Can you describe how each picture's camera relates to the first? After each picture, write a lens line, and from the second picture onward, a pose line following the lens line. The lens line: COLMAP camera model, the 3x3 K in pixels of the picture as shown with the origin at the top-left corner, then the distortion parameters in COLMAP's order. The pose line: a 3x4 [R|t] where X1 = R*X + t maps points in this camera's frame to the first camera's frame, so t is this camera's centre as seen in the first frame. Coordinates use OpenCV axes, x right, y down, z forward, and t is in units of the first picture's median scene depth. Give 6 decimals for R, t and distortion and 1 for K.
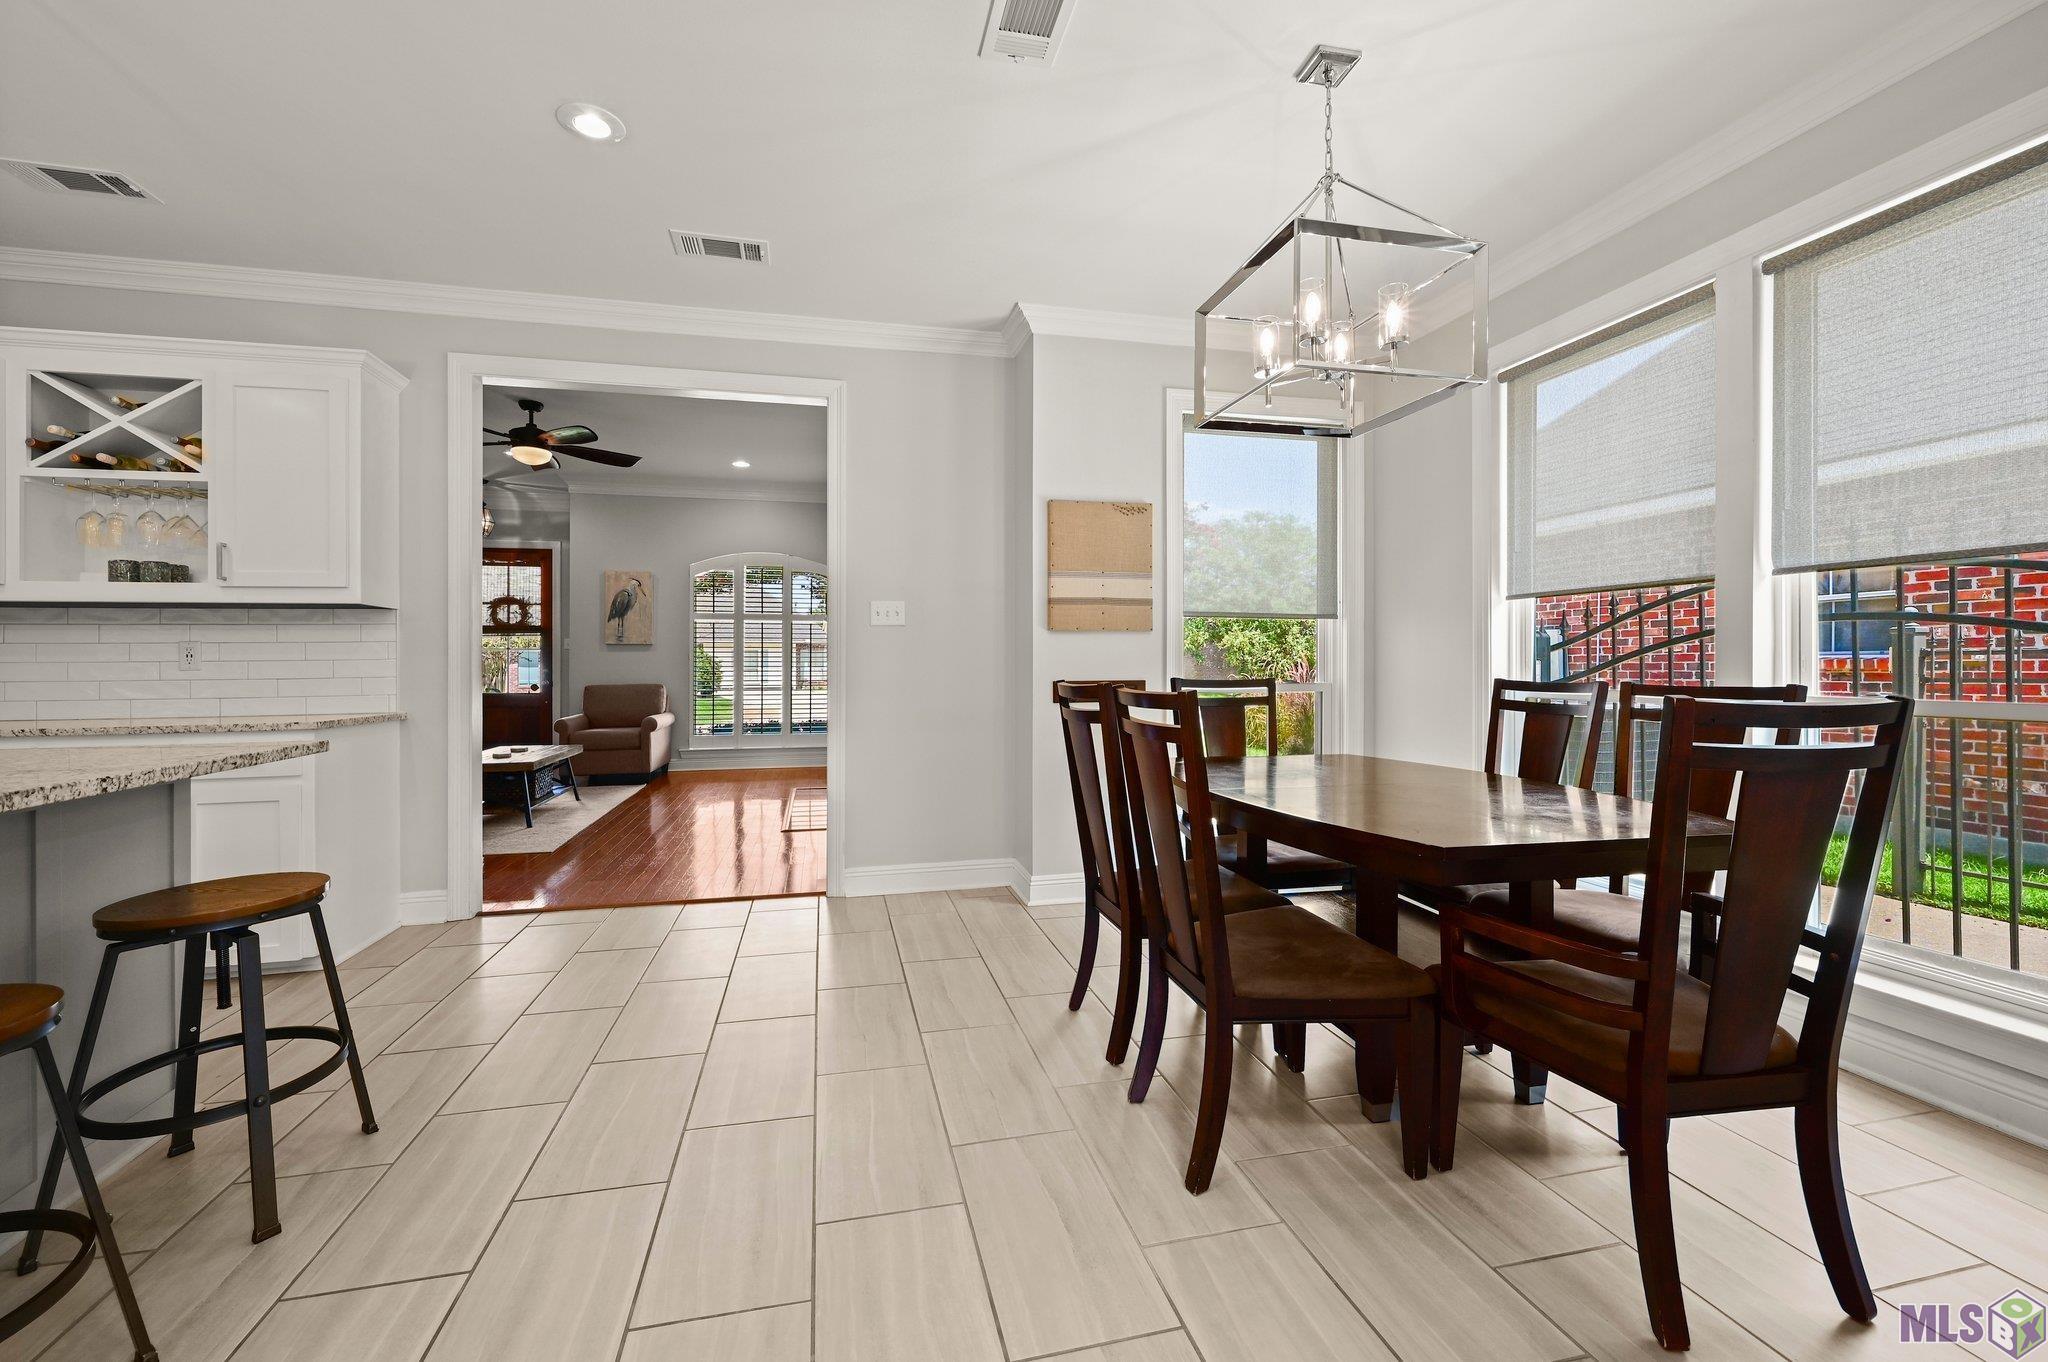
lens RADIAL K [[836.9, 0, 1012.3], [0, 836.9, 663.5], [0, 0, 1]] dist [0.000149, 0.000259]
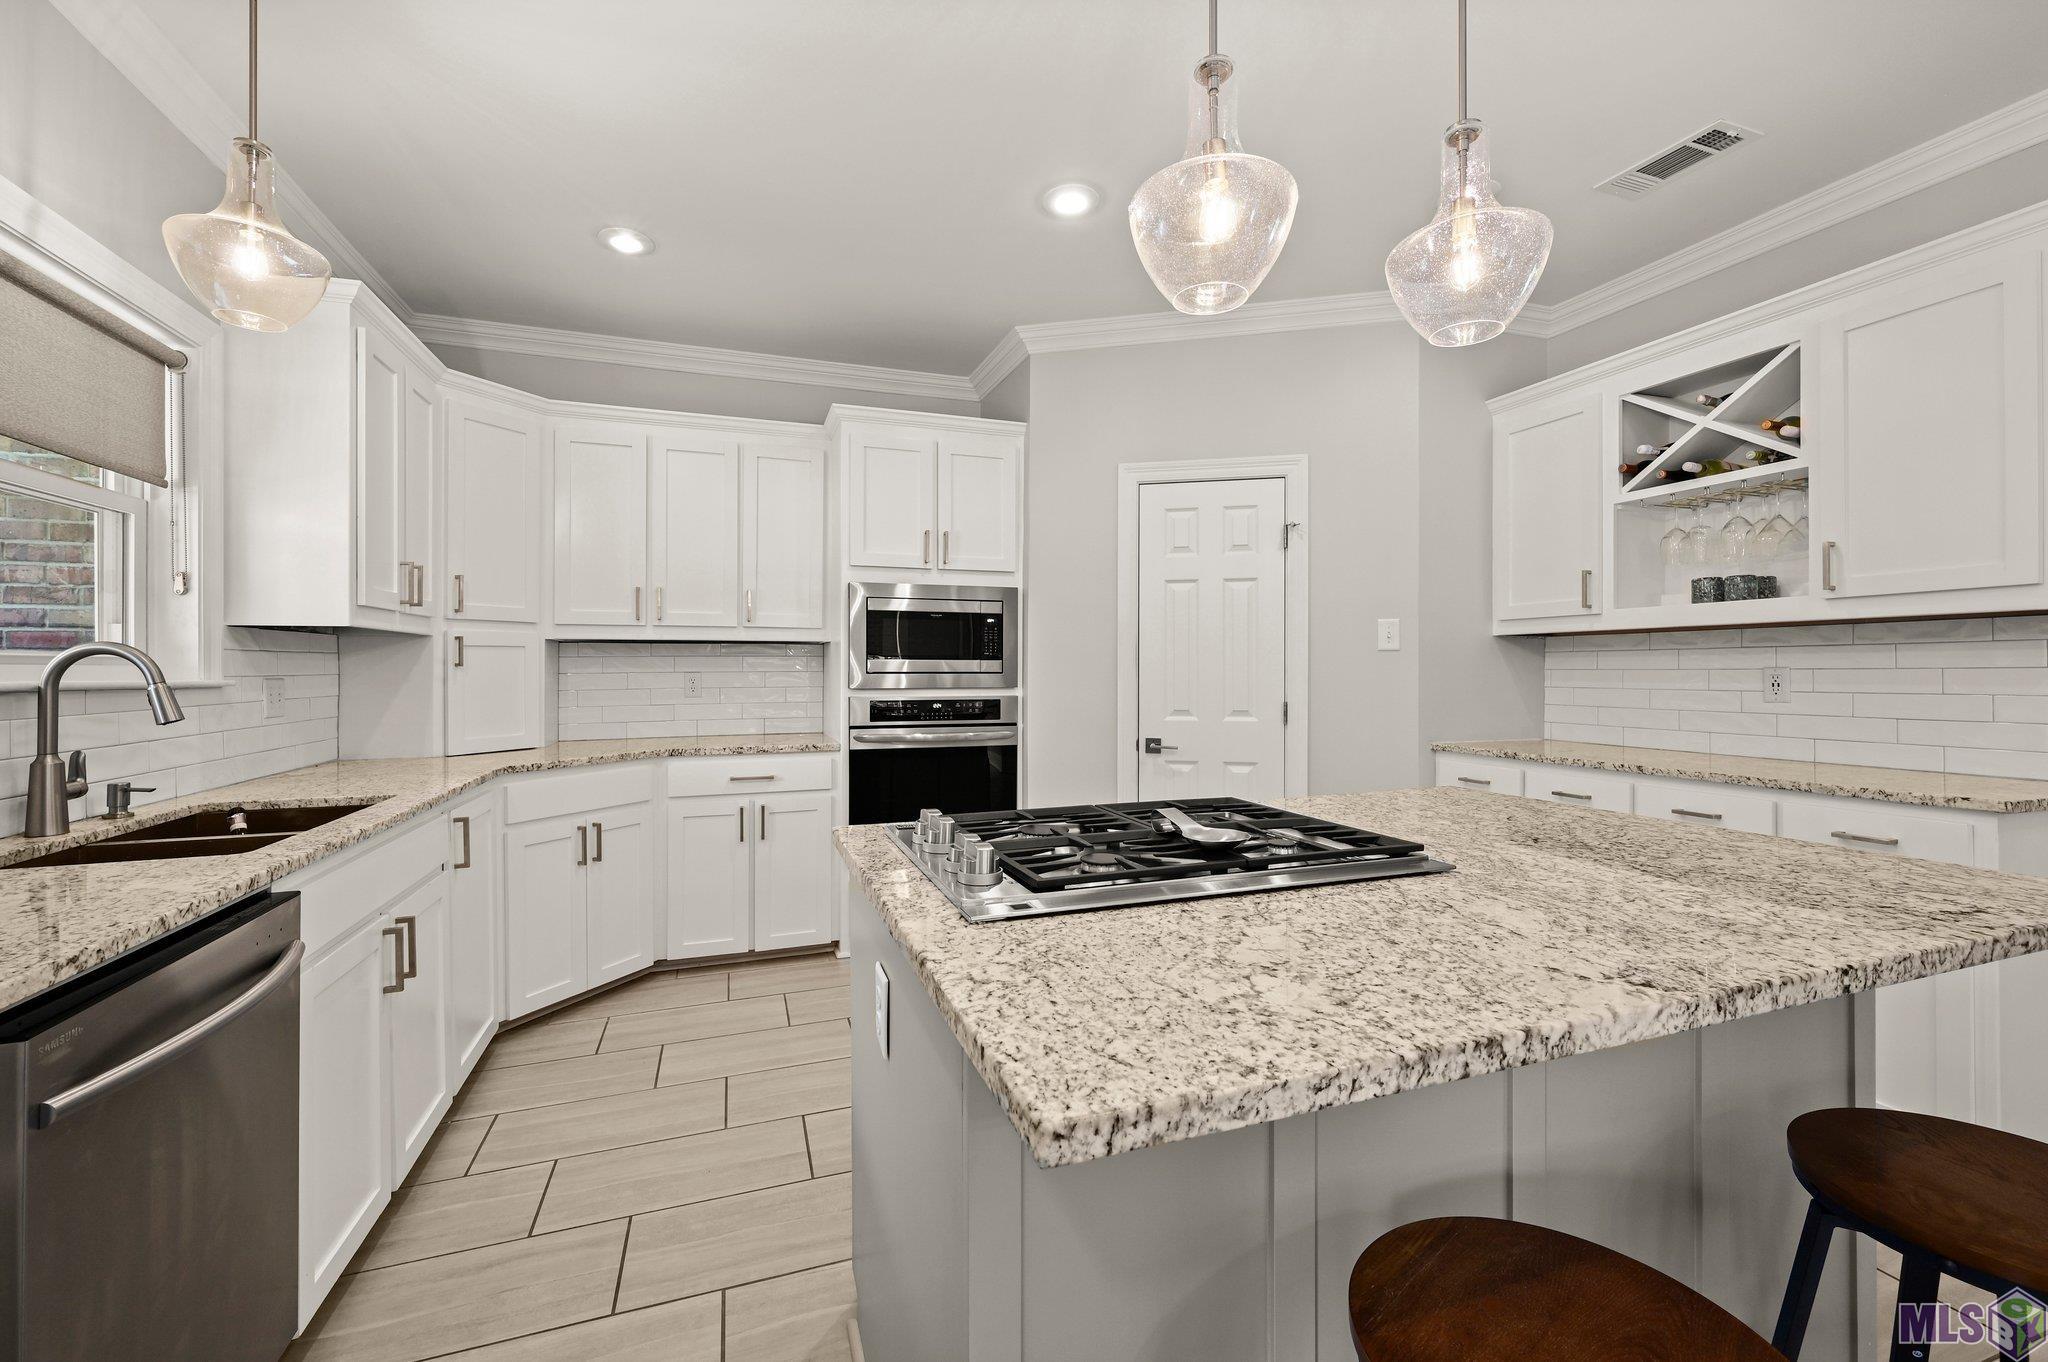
lens RADIAL K [[836.9, 0, 1017.3], [0, 836.9, 668.9], [0, 0, 1]] dist [0.000149, 0.000259]
pose [[0.118180, 0.004426, -0.992982, -0.266292], [0.003462, 0.999982, 0.004869, -0.033827], [0.992986, -0.004013, 0.118163, 0.168154]]
